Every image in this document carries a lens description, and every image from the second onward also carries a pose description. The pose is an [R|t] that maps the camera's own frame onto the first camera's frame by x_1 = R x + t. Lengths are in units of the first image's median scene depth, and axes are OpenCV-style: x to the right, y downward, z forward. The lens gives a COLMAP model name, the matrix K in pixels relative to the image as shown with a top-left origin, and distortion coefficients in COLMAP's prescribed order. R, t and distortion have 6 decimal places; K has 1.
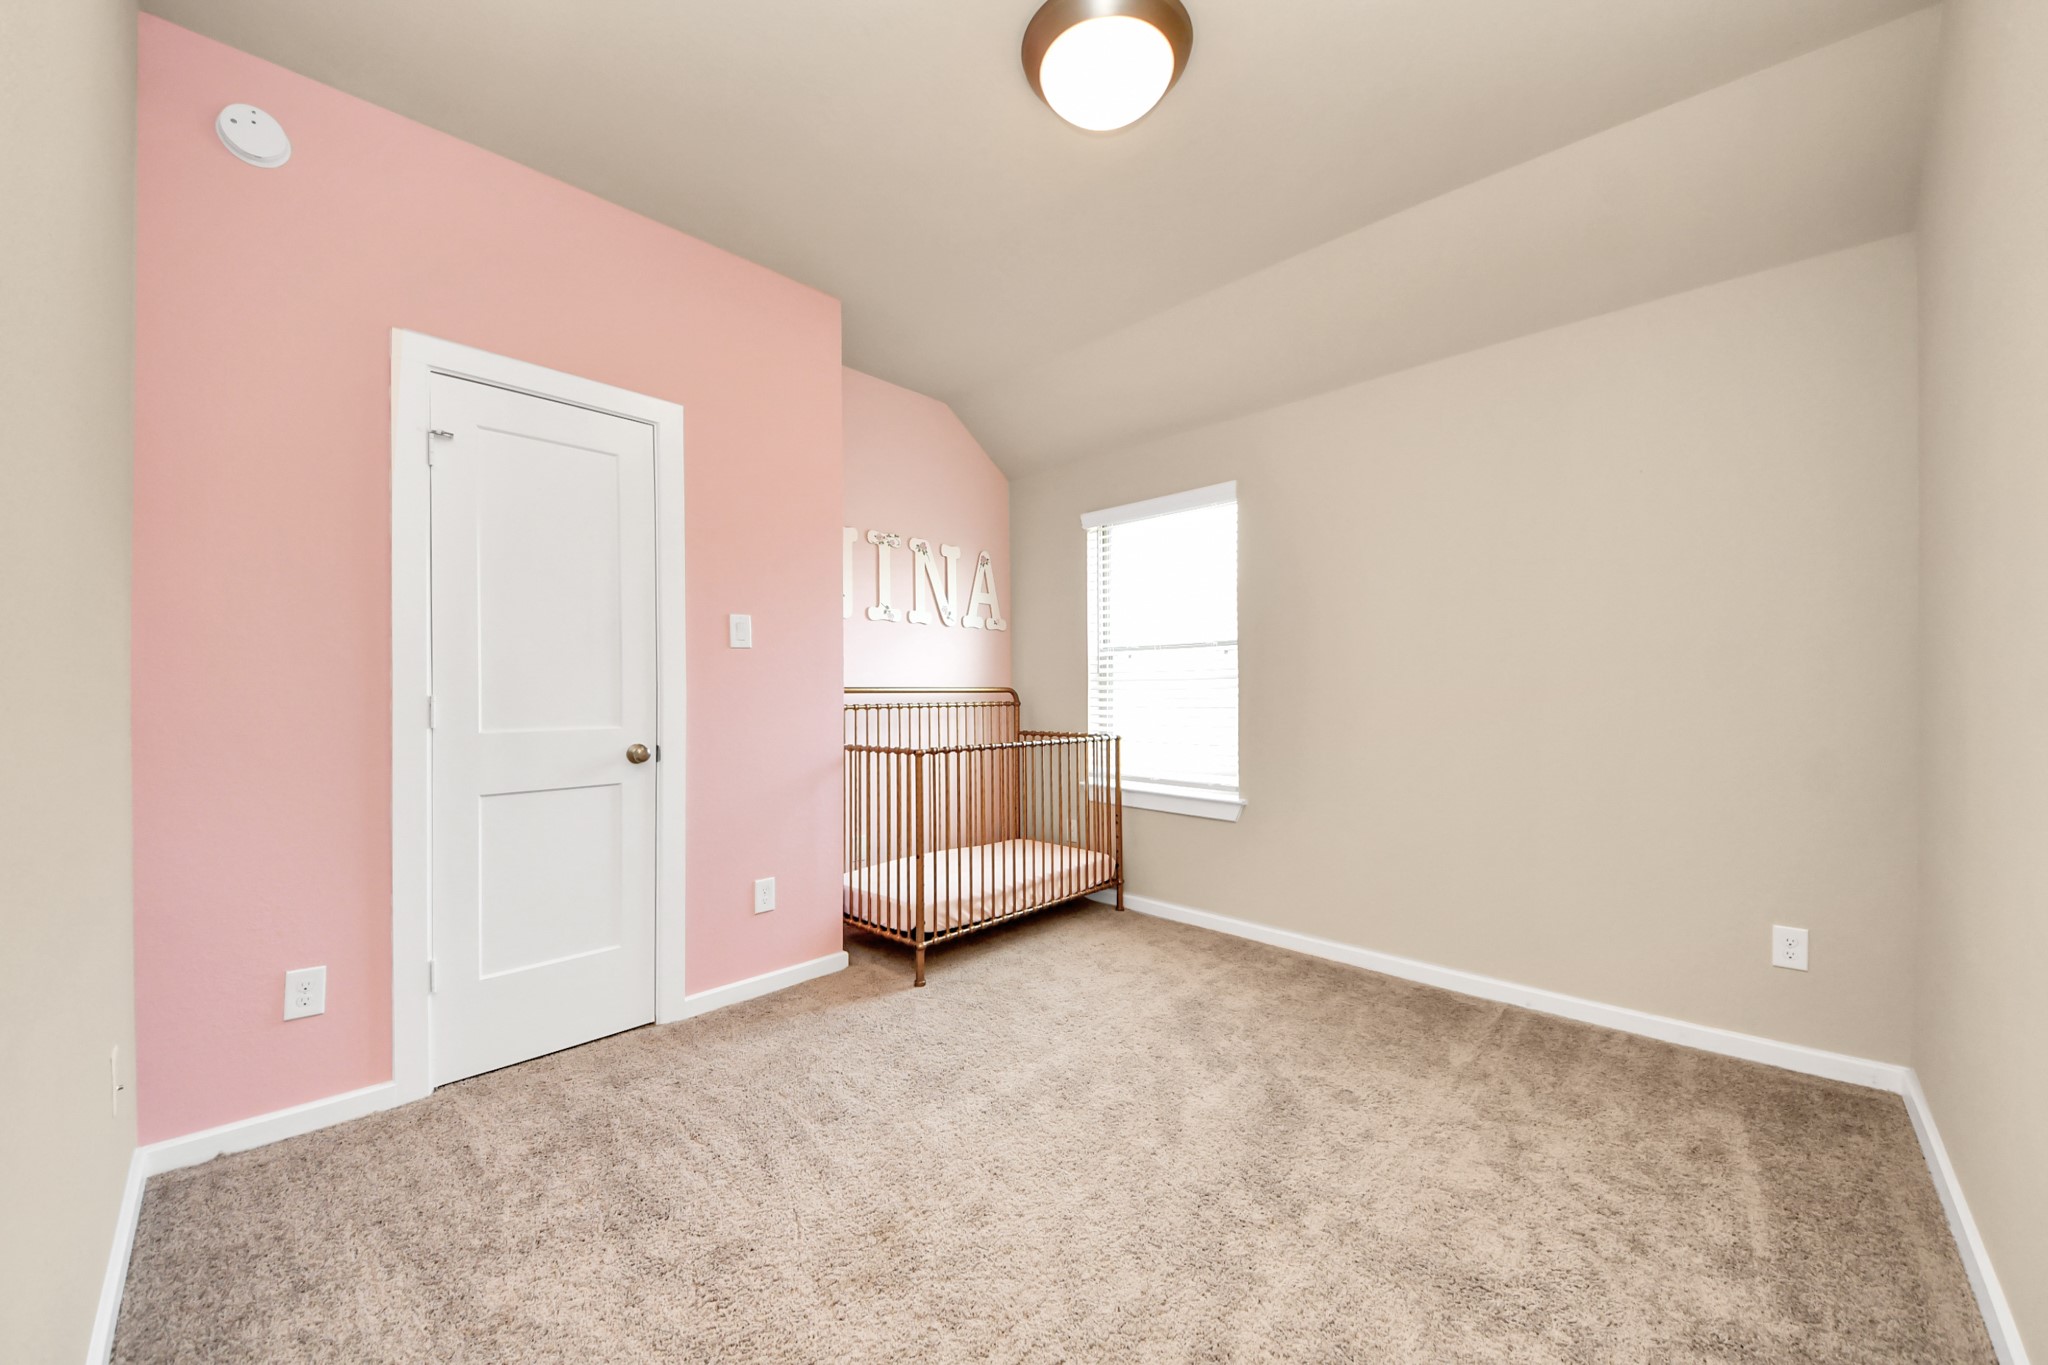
lens RADIAL K [[743.9, 0, 1028.5], [0, 743.9, 688.4], [0, 0, 1]] dist [-0.000290, -0.000198]
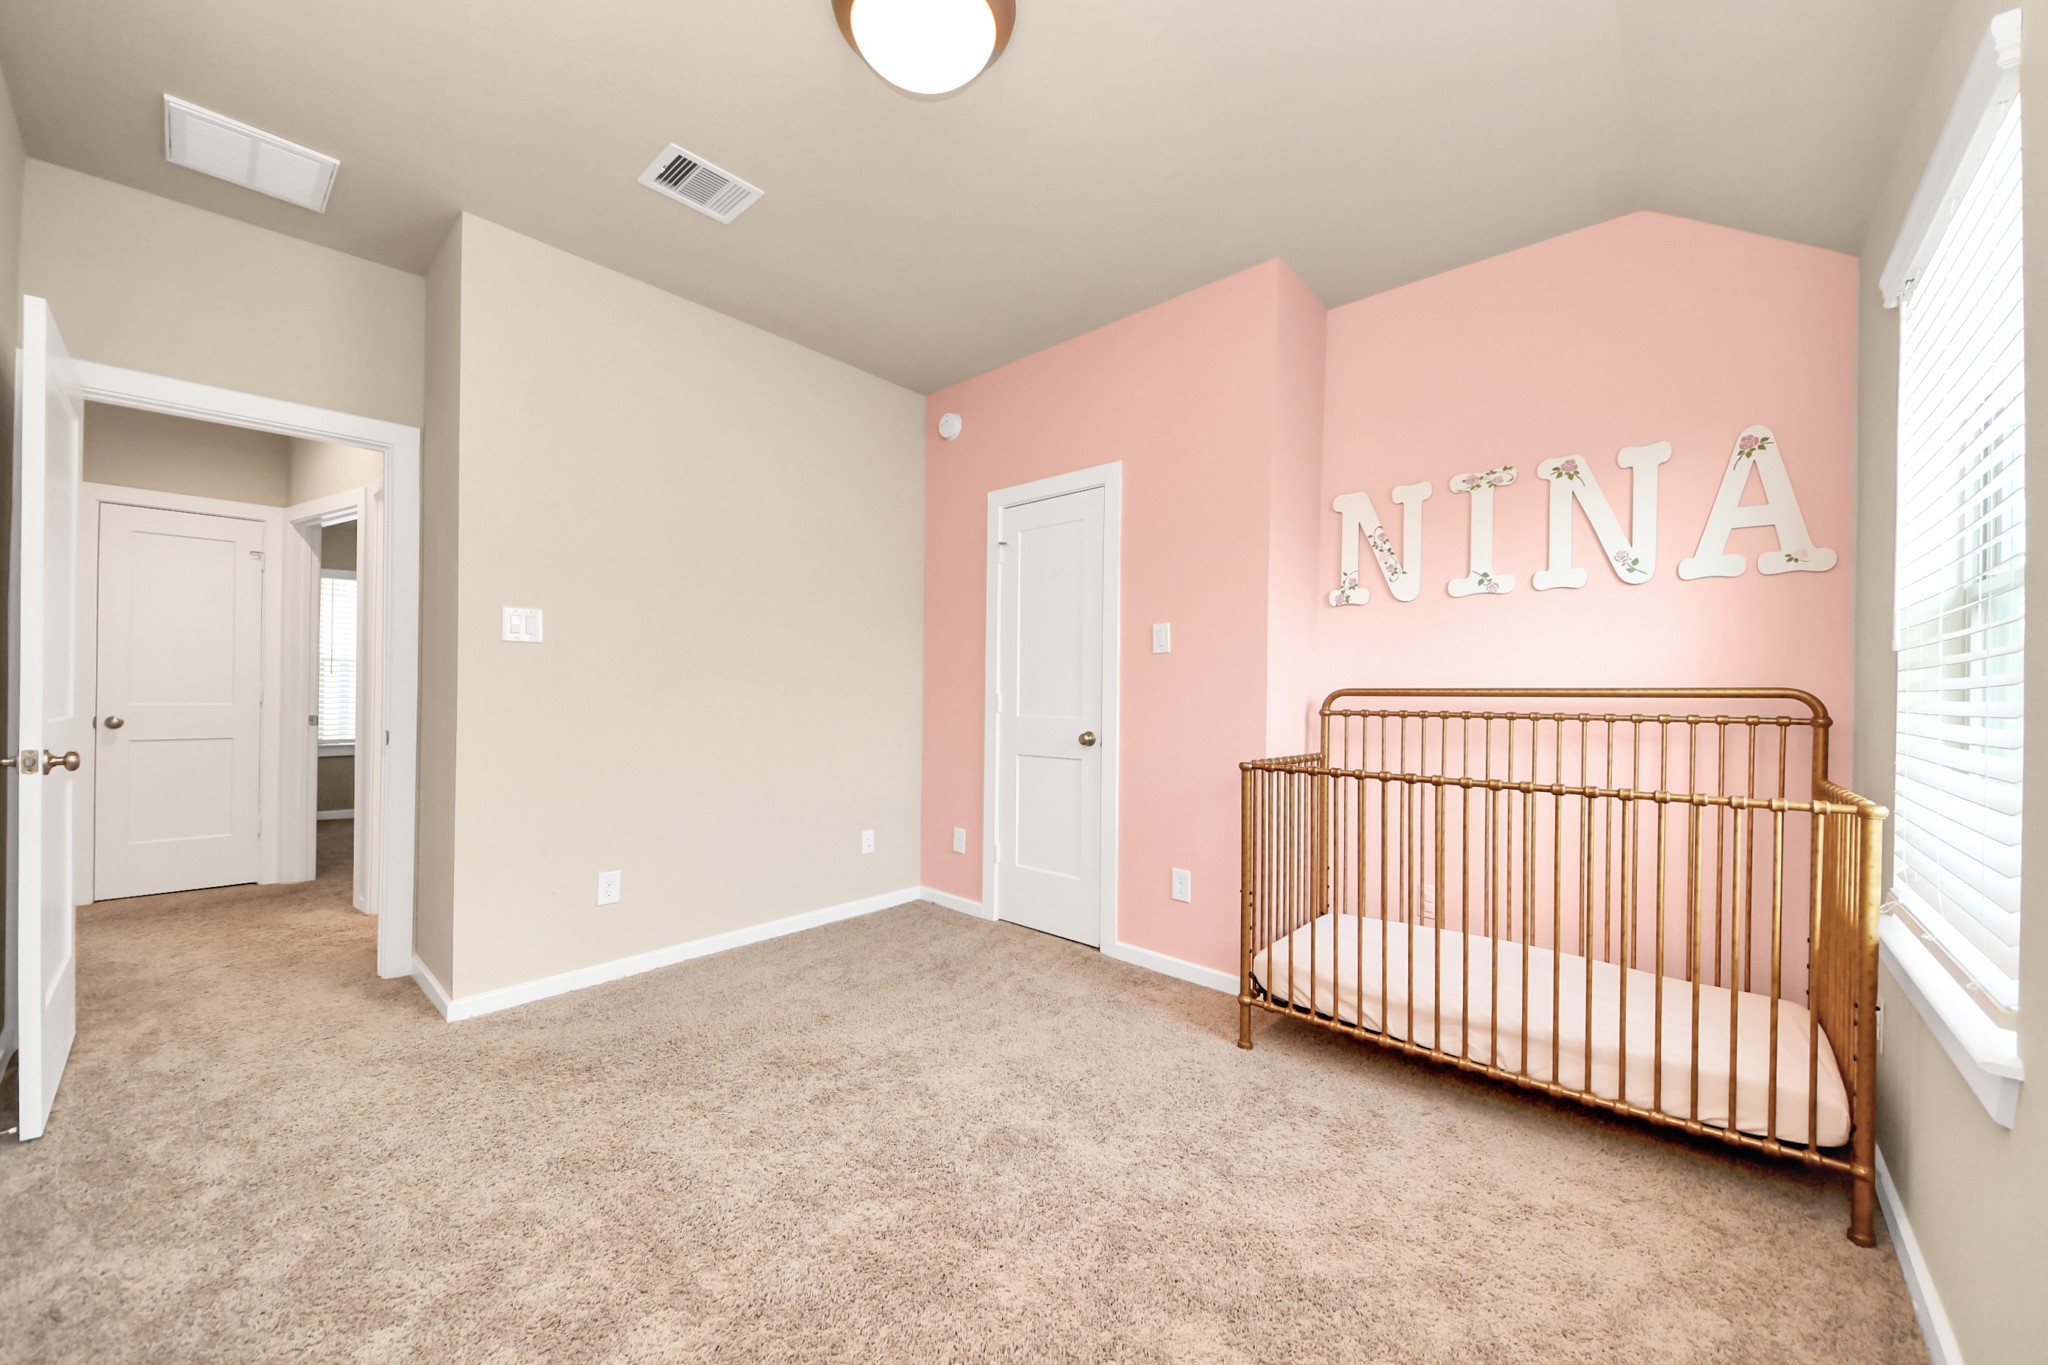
lens RADIAL K [[743.9, 0, 1028.5], [0, 743.9, 688.4], [0, 0, 1]] dist [-0.000290, -0.000198]
pose [[0.025908, 0.000468, -0.999664, 0.642988], [0.001483, 0.999999, 0.000507, -0.002696], [0.999663, -0.001496, 0.025908, 0.694323]]
